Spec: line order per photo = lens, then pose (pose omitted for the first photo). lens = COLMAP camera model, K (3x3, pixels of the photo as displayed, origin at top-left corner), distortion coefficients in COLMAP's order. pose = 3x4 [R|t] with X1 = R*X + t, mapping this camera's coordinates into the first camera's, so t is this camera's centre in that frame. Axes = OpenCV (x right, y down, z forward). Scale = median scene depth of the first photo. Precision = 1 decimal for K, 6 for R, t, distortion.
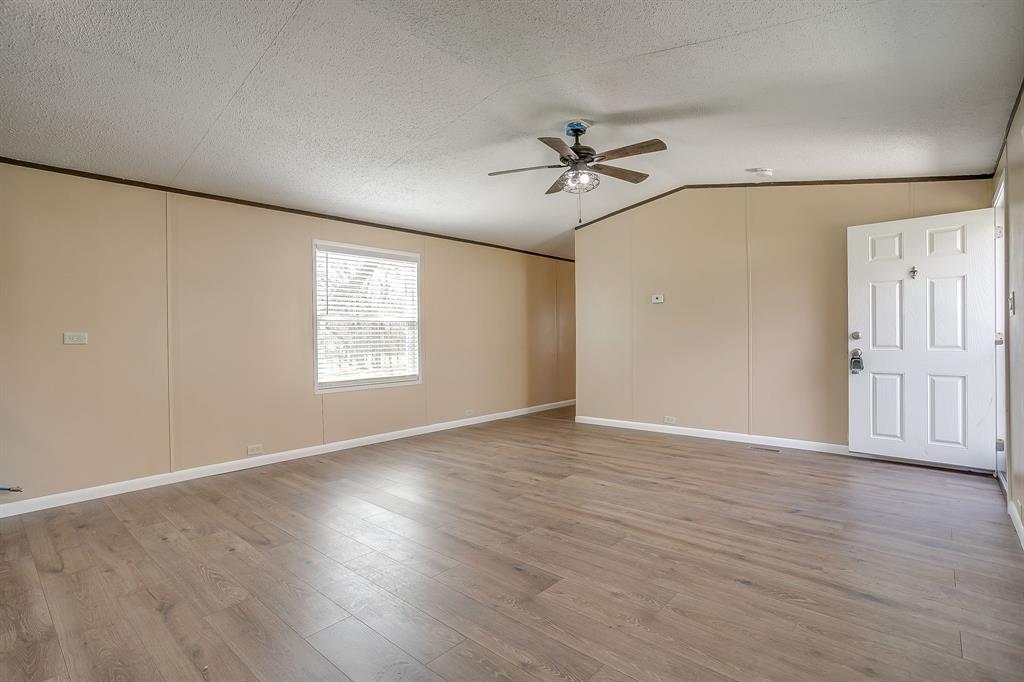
lens RADIAL K [[495.4, 0, 505.9], [0, 495.4, 337.4], [0, 0, 1]] dist [-0.056646, 0.032377]
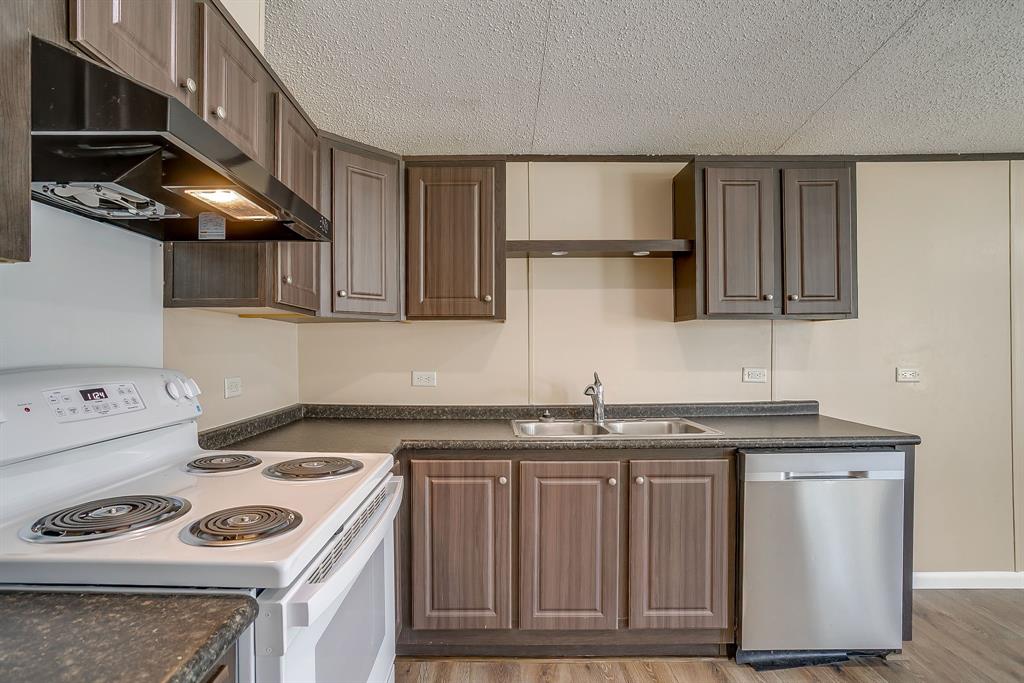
lens RADIAL K [[505.6, 0, 493.2], [0, 505.6, 351.6], [0, 0, 1]] dist [-0.059214, 0.033619]
pose [[0.662703, 0.008789, -0.748831, -0.626104], [-0.000062, 0.999932, 0.011681, -0.037550], [0.748883, -0.007694, 0.662658, -0.009678]]
